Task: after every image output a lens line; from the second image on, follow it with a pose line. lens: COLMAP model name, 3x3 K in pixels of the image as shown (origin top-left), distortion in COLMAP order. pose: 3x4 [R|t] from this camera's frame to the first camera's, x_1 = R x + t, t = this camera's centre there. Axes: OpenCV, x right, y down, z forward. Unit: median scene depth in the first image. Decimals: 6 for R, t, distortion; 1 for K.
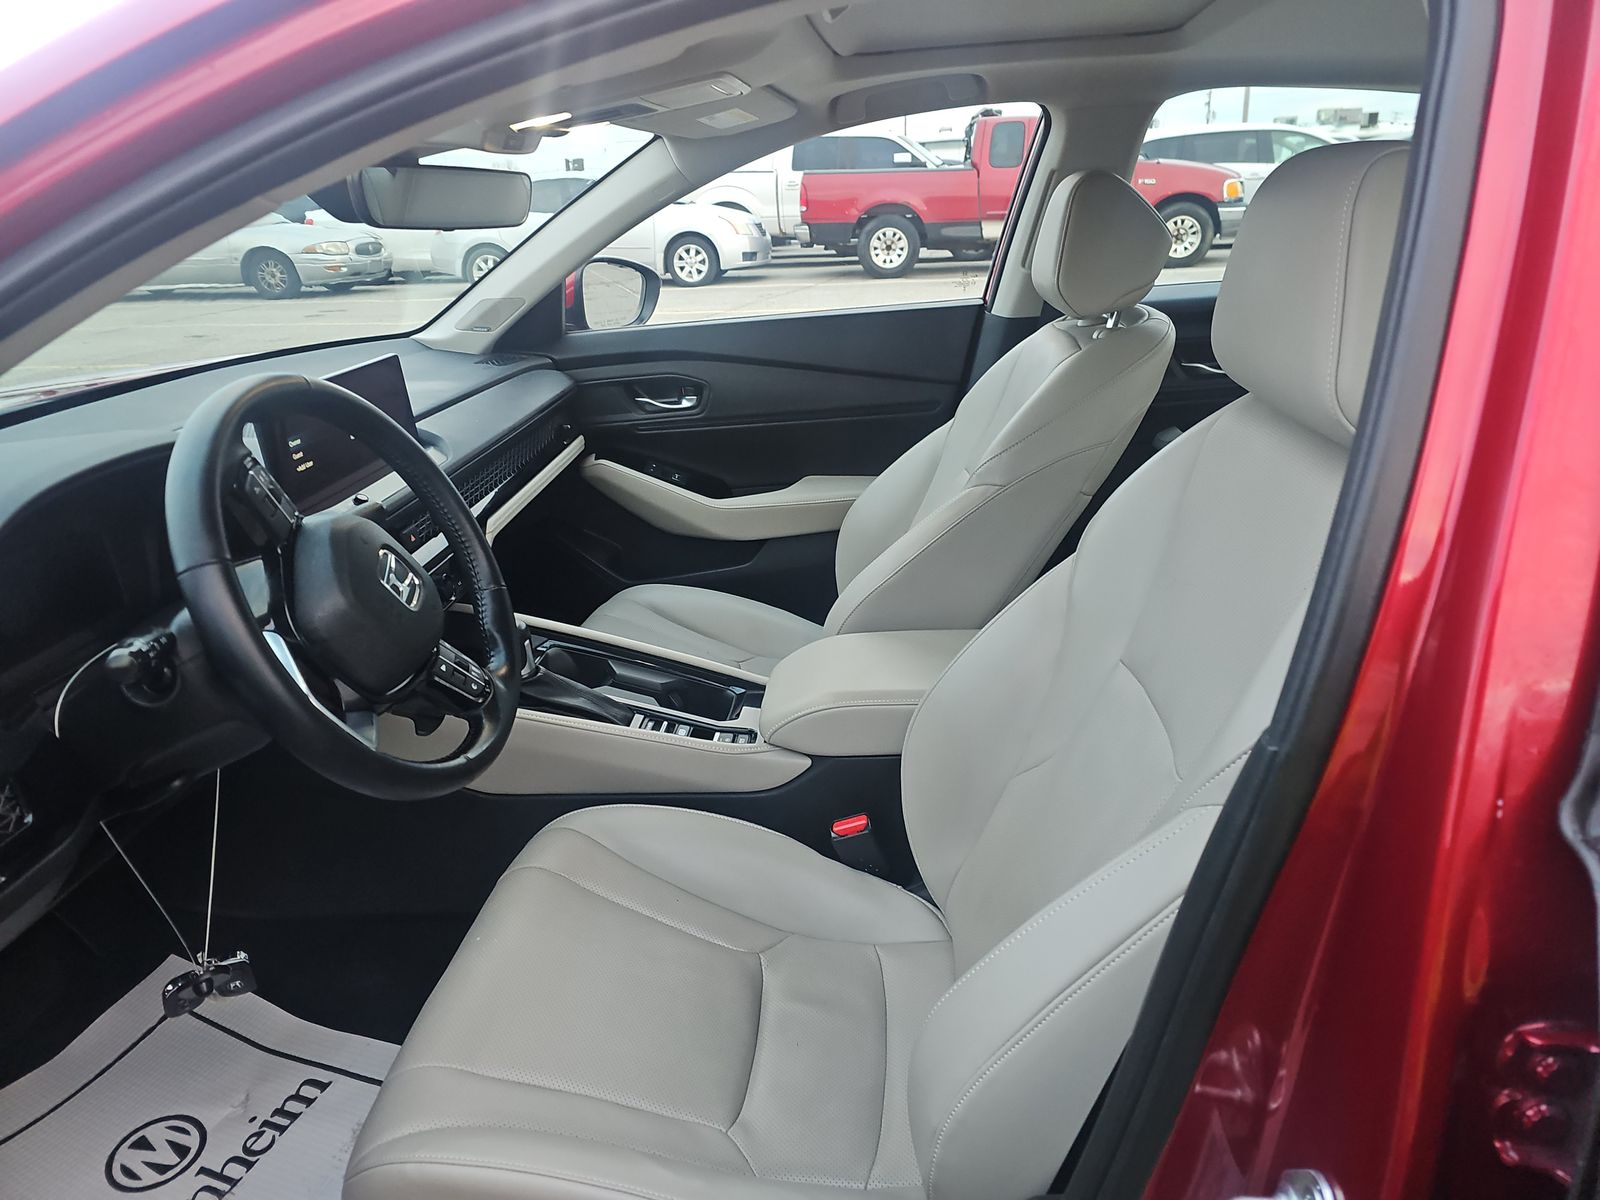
lens RADIAL K [[1050.4, 0, 794.9], [0, 1050.4, 619.1], [0, 0, 1]] dist [0.049019, -0.043460]
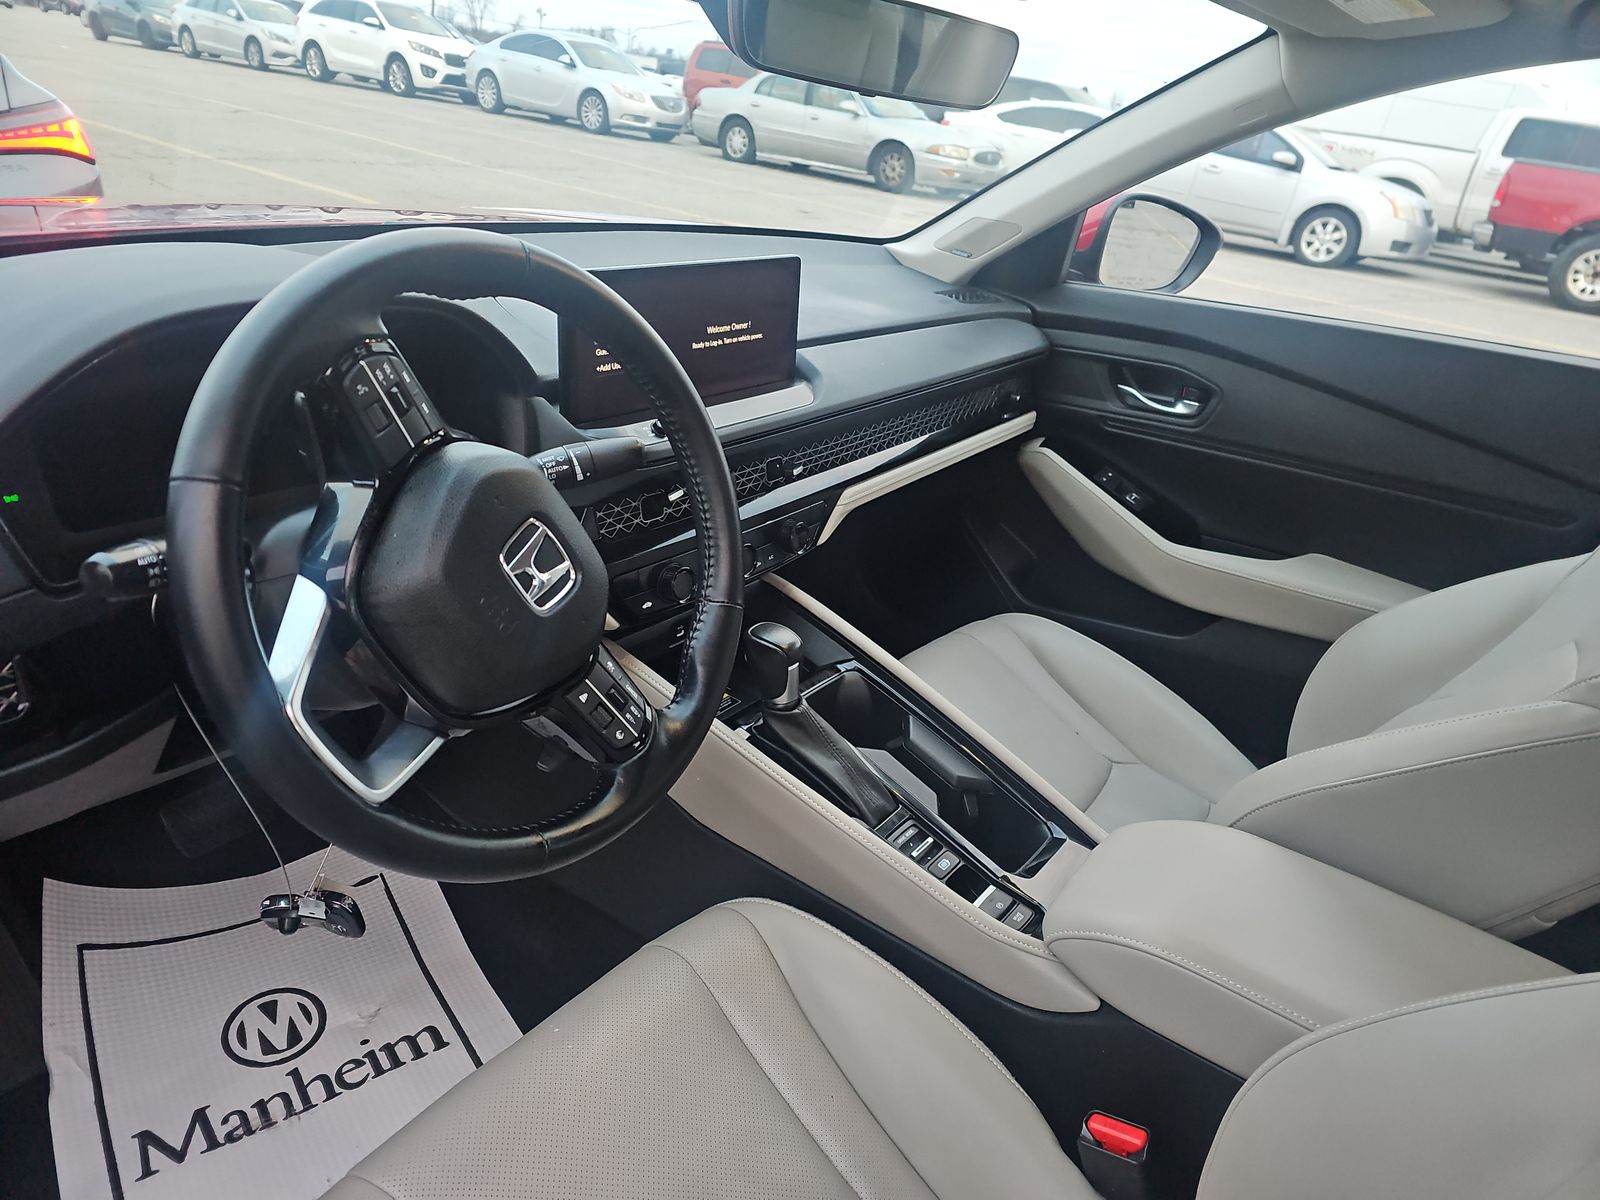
lens RADIAL K [[1050.4, 0, 794.9], [0, 1050.4, 619.1], [0, 0, 1]] dist [0.049019, -0.043460]
pose [[0.839127, 0.359268, -0.408401, 0.026168], [-0.337310, 0.932726, 0.127456, -0.070027], [0.426717, 0.030806, 0.903860, 0.214146]]
